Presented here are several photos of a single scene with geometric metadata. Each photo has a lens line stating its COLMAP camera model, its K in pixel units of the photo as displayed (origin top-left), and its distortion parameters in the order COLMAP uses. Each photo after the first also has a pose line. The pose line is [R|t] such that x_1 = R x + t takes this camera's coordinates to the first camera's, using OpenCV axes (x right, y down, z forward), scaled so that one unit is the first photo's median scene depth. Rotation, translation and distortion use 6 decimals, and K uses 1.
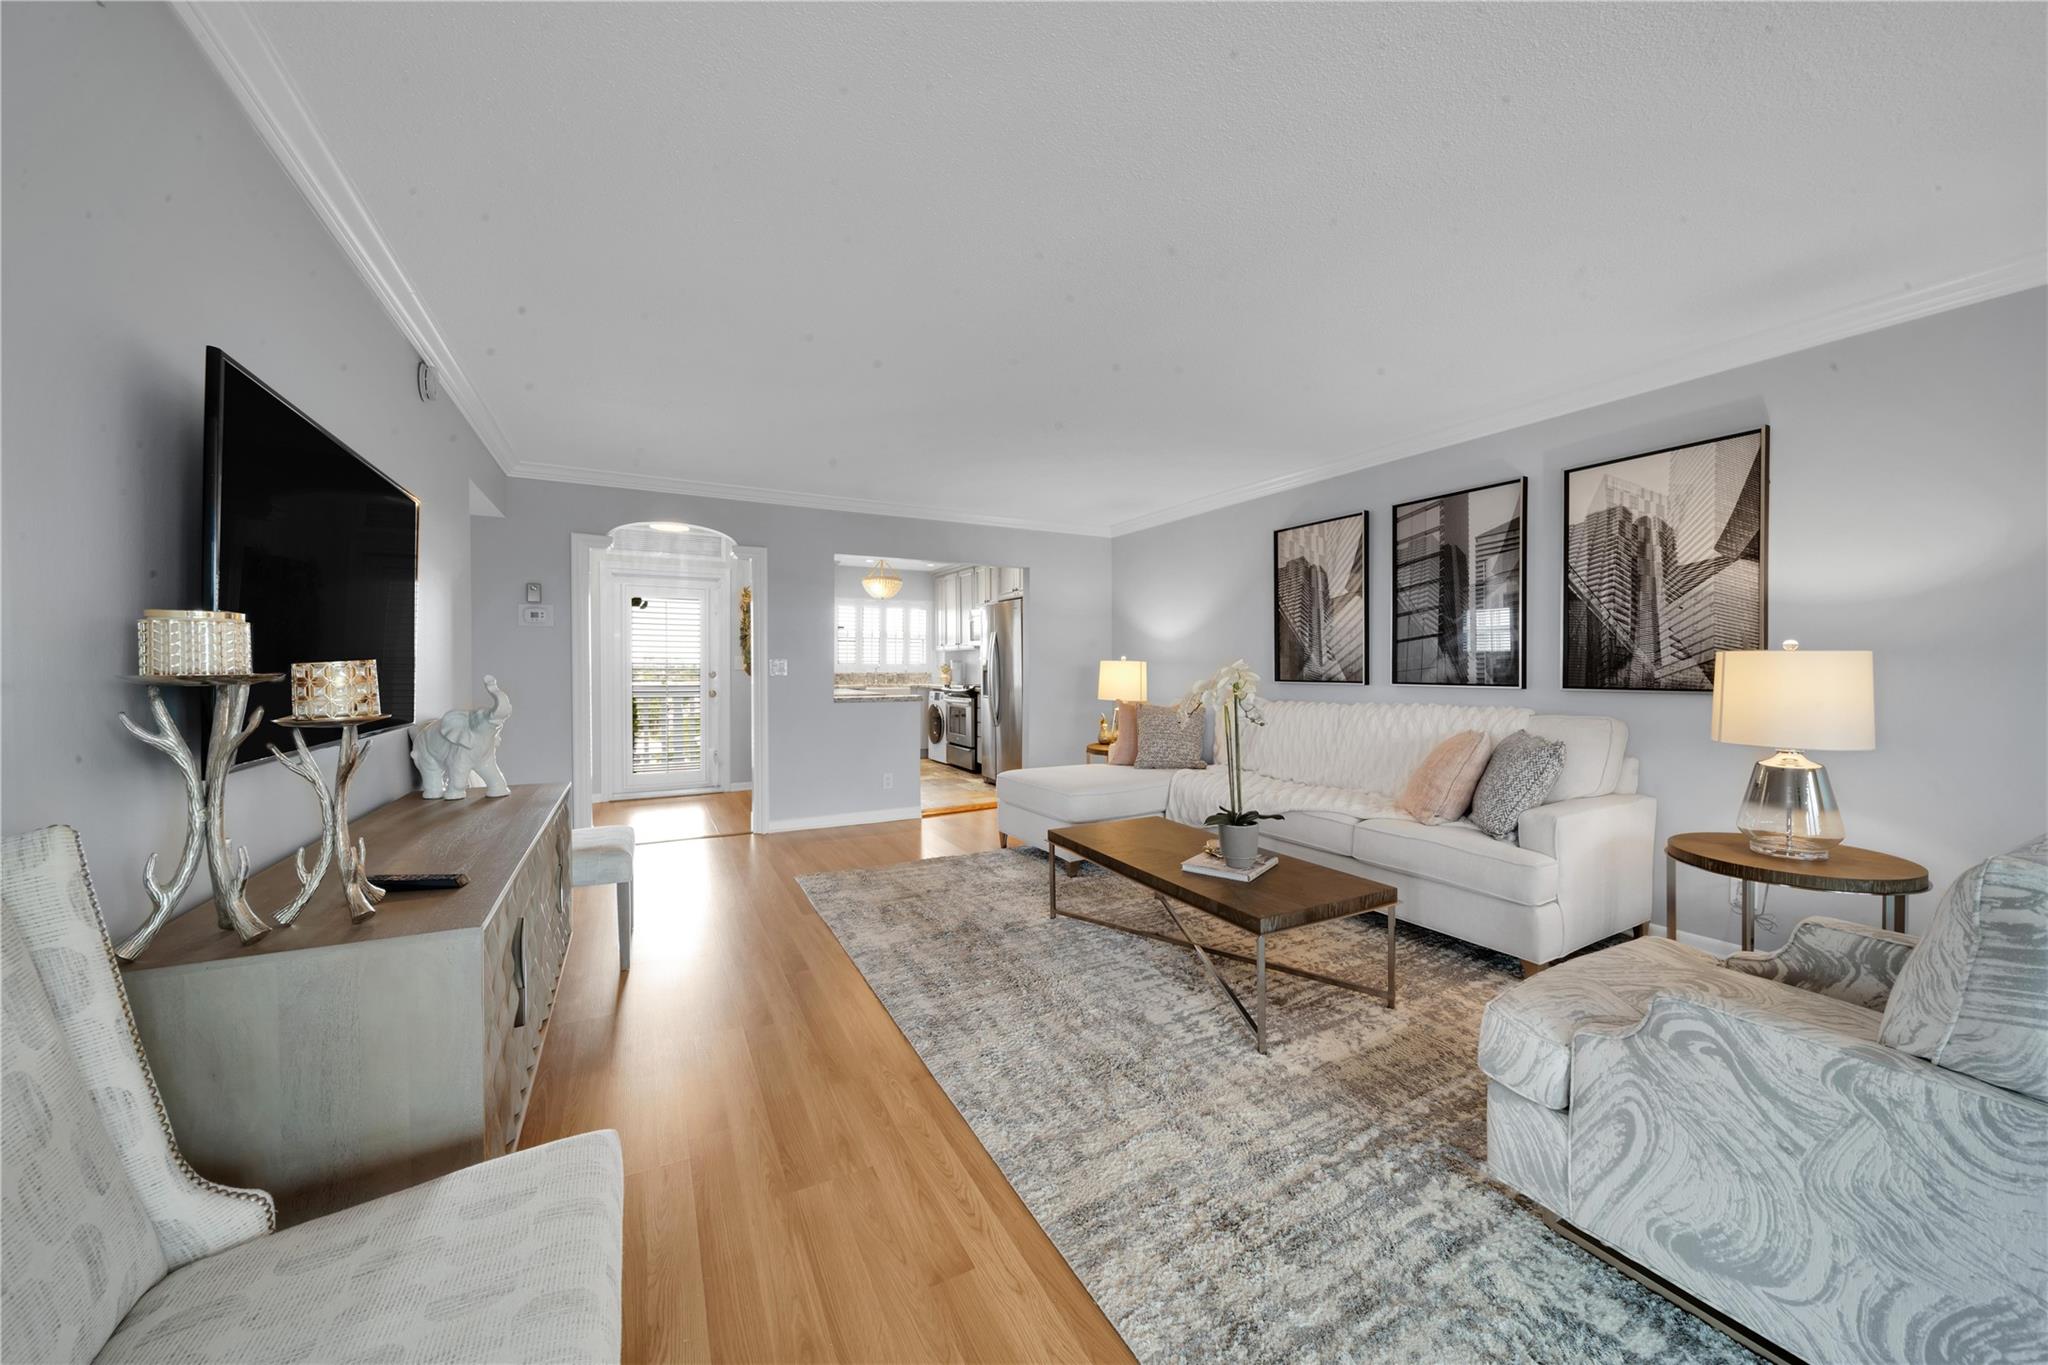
lens RADIAL K [[731.2, 0, 1022.4], [0, 731.2, 673.3], [0, 0, 1]] dist [-0.000841, -0.000083]
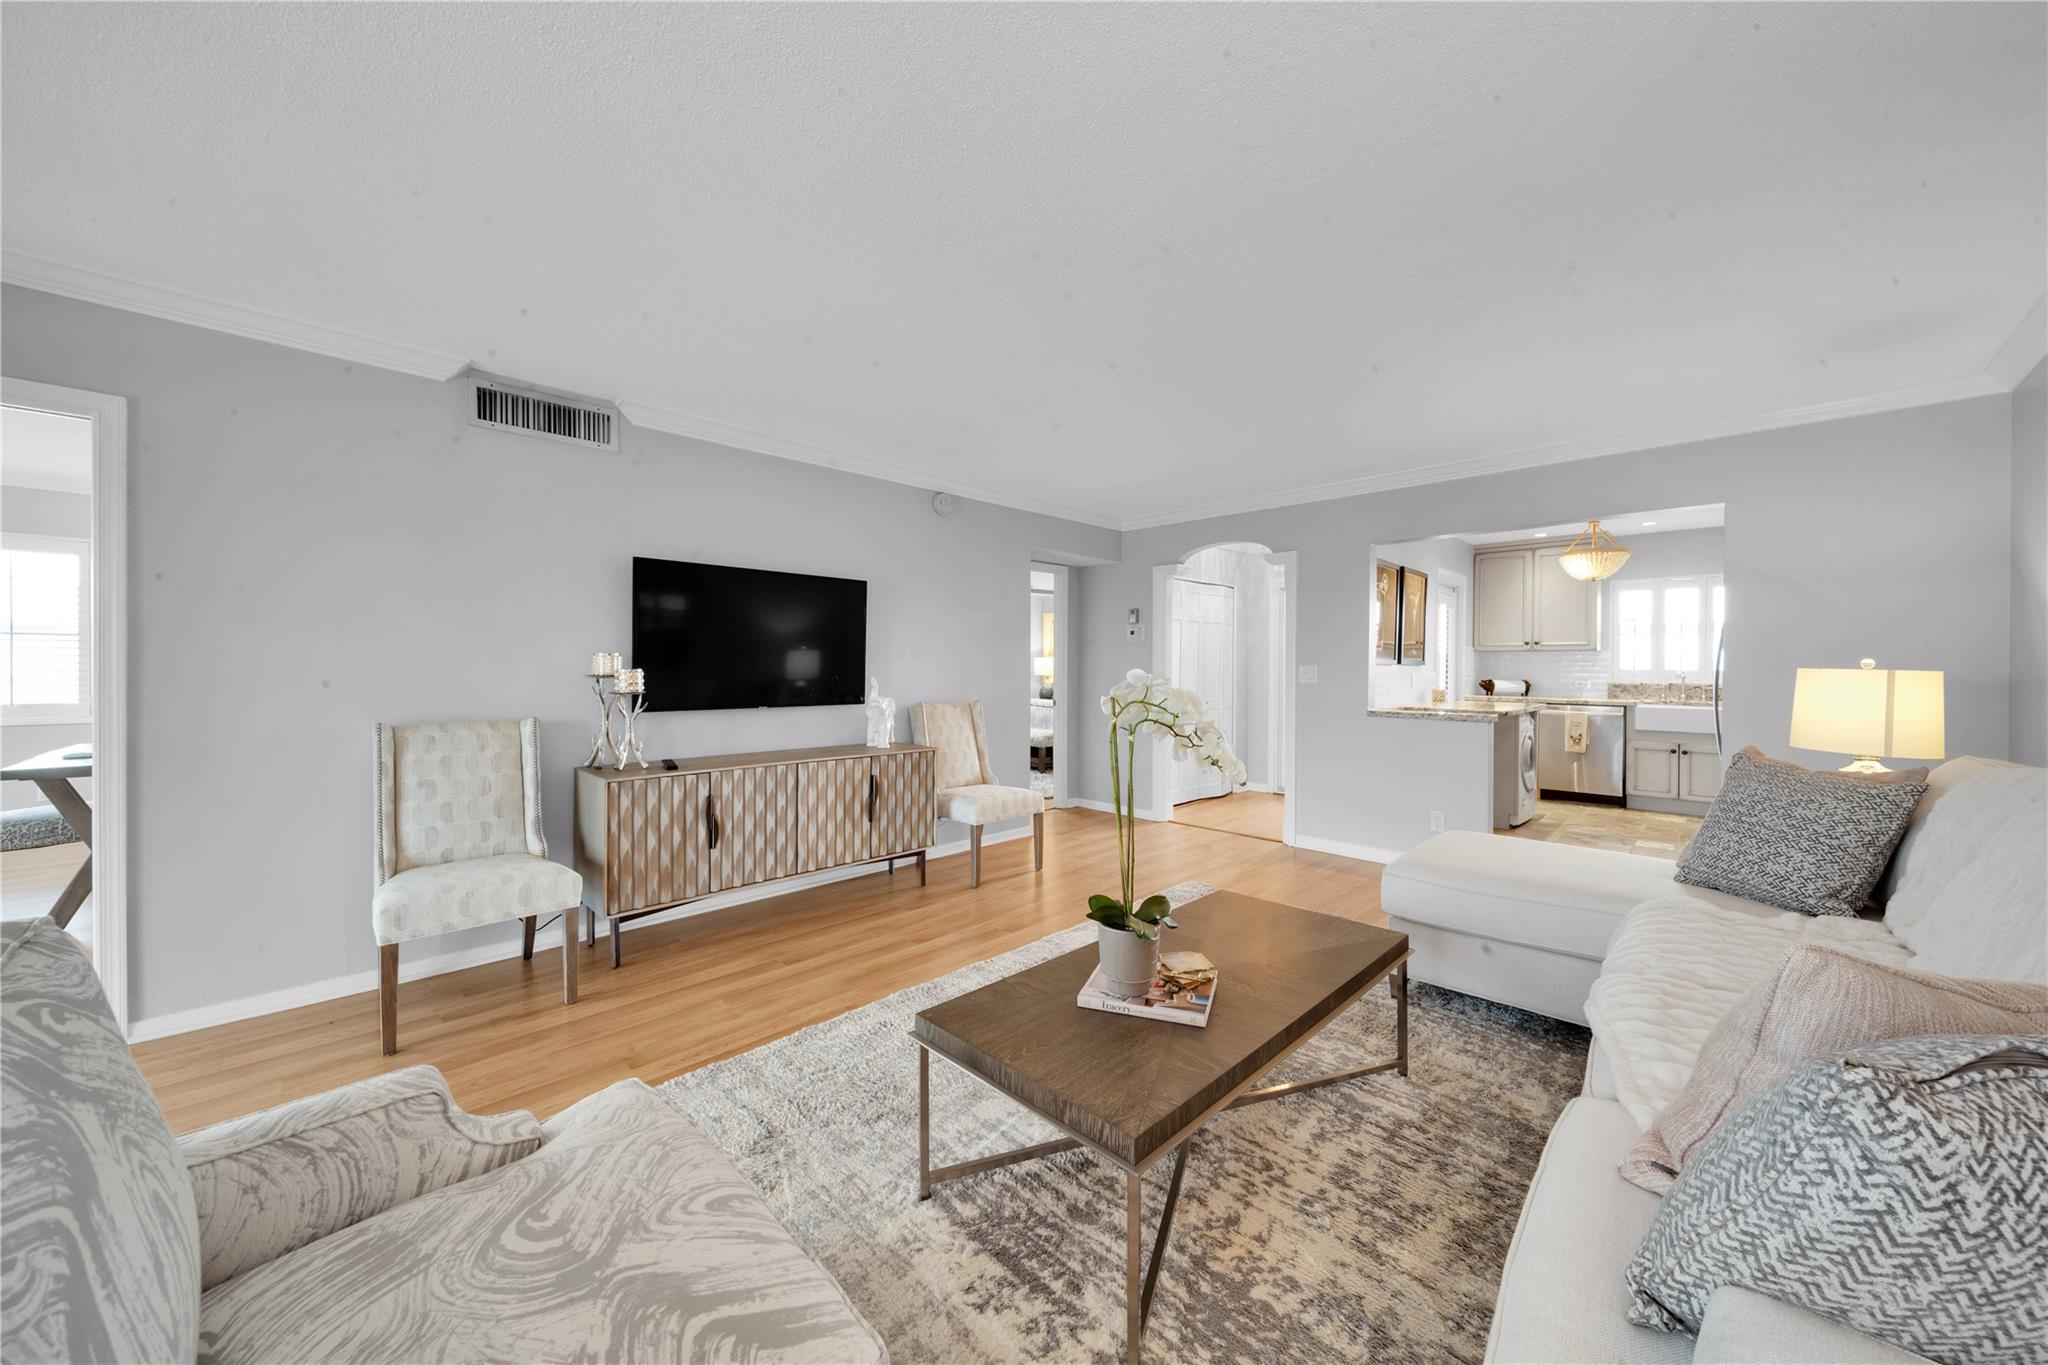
lens RADIAL K [[731.2, 0, 1022.4], [0, 731.2, 673.3], [0, 0, 1]] dist [-0.000841, -0.000083]
pose [[0.290031, 0.006455, -0.956996, 0.771851], [-0.012272, 0.999920, 0.003025, -0.015148], [0.956939, 0.010867, 0.290087, 0.630455]]
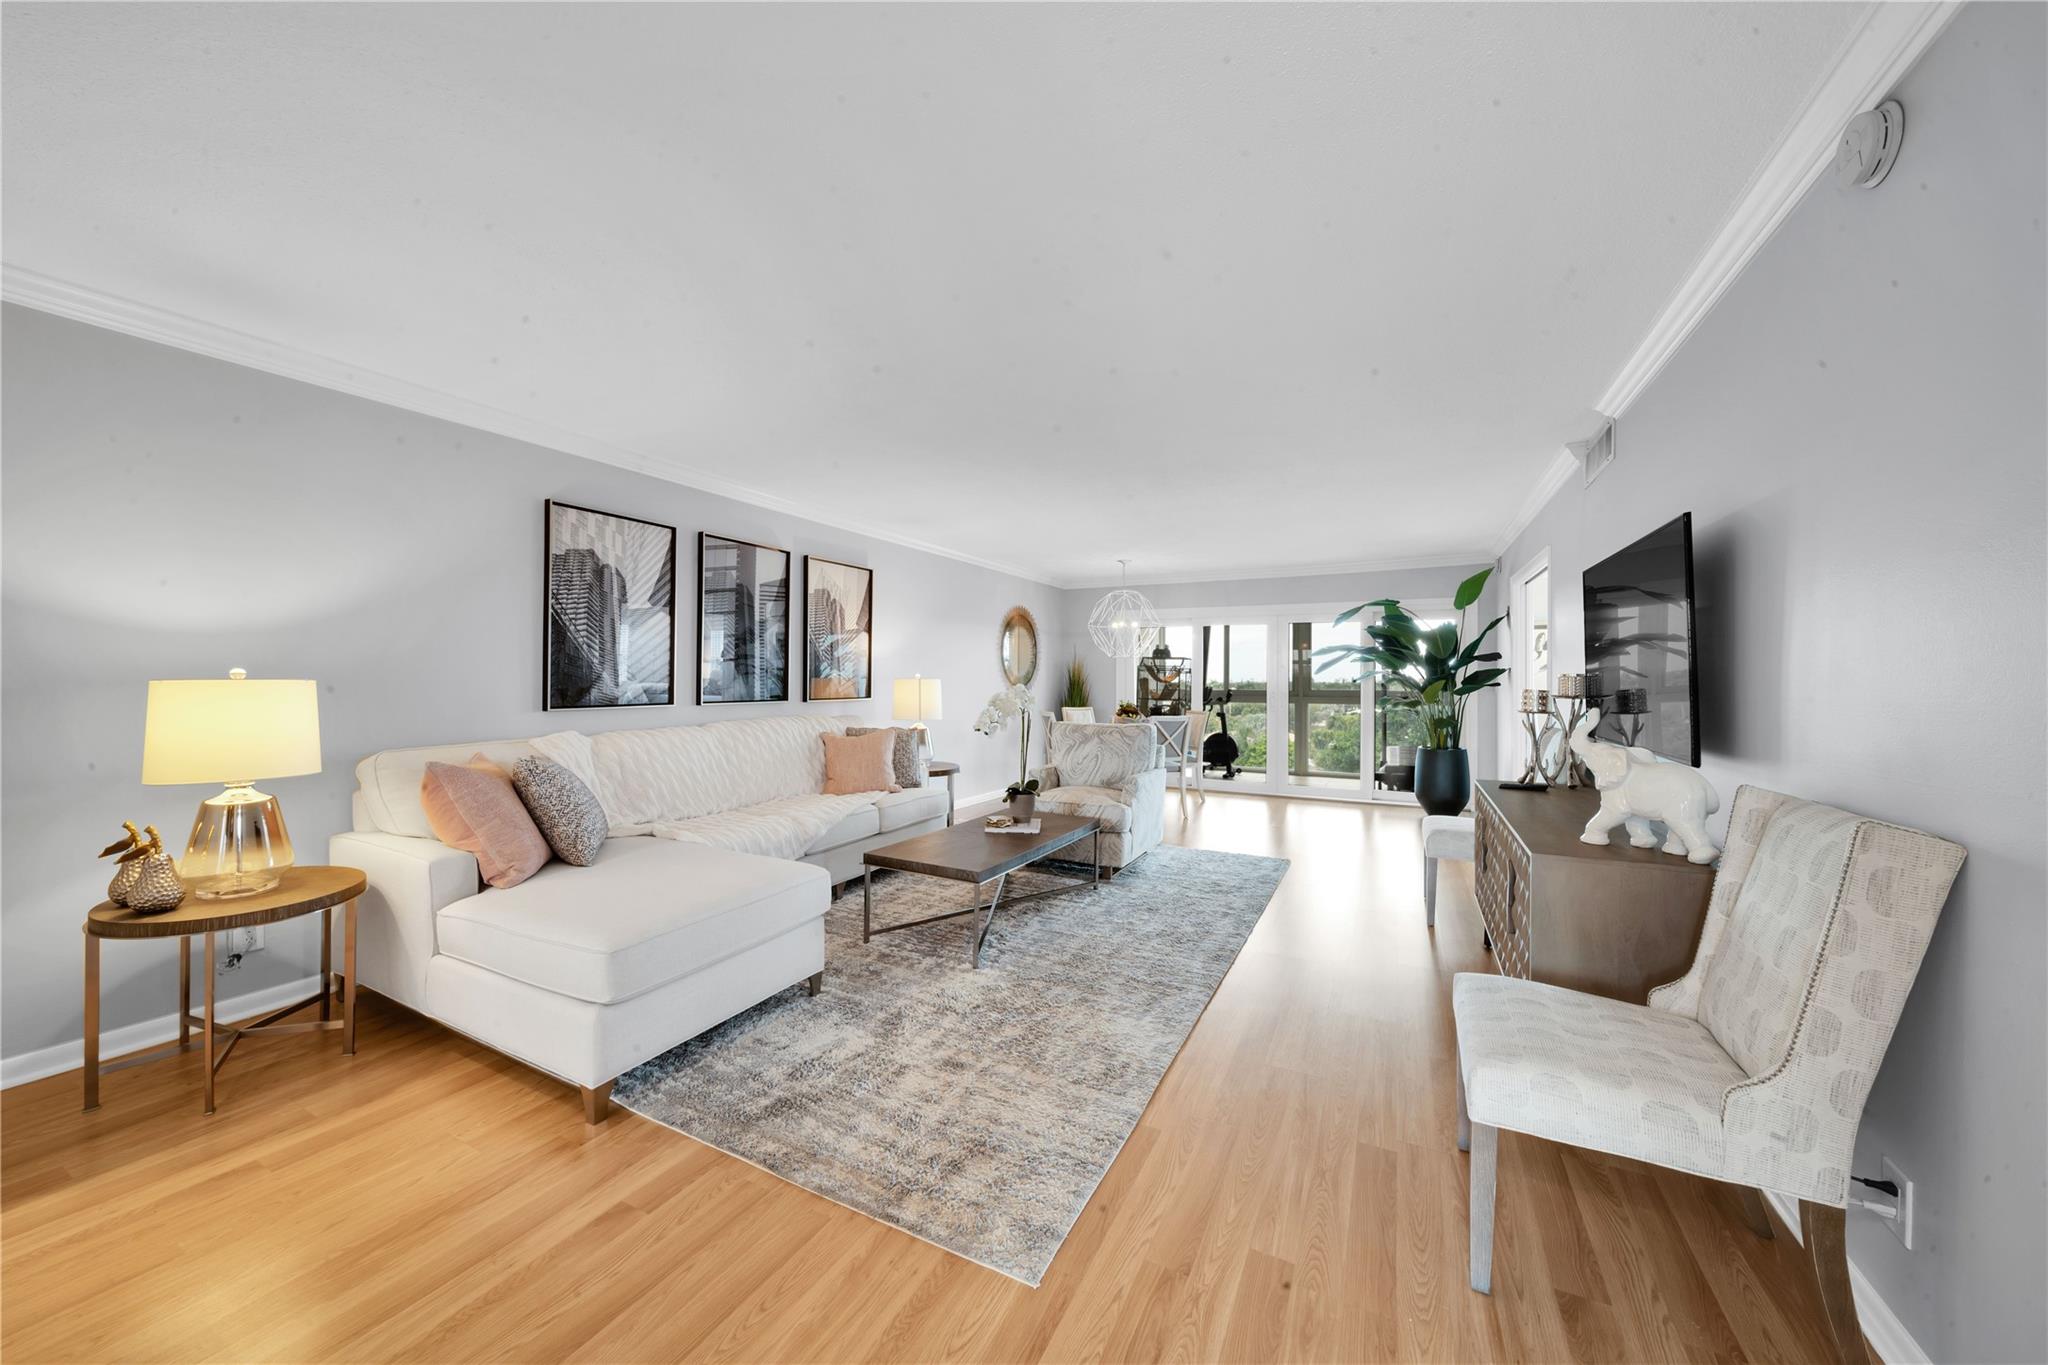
lens RADIAL K [[732.0, 0, 1029.1], [0, 732.0, 673.8], [0, 0, 1]] dist [-0.001647, -0.000077]
pose [[-0.585335, 0.003802, 0.810783, -0.808919], [0.004863, 0.999987, -0.001179, -0.032434], [-0.810777, 0.003252, -0.585346, 1.625061]]
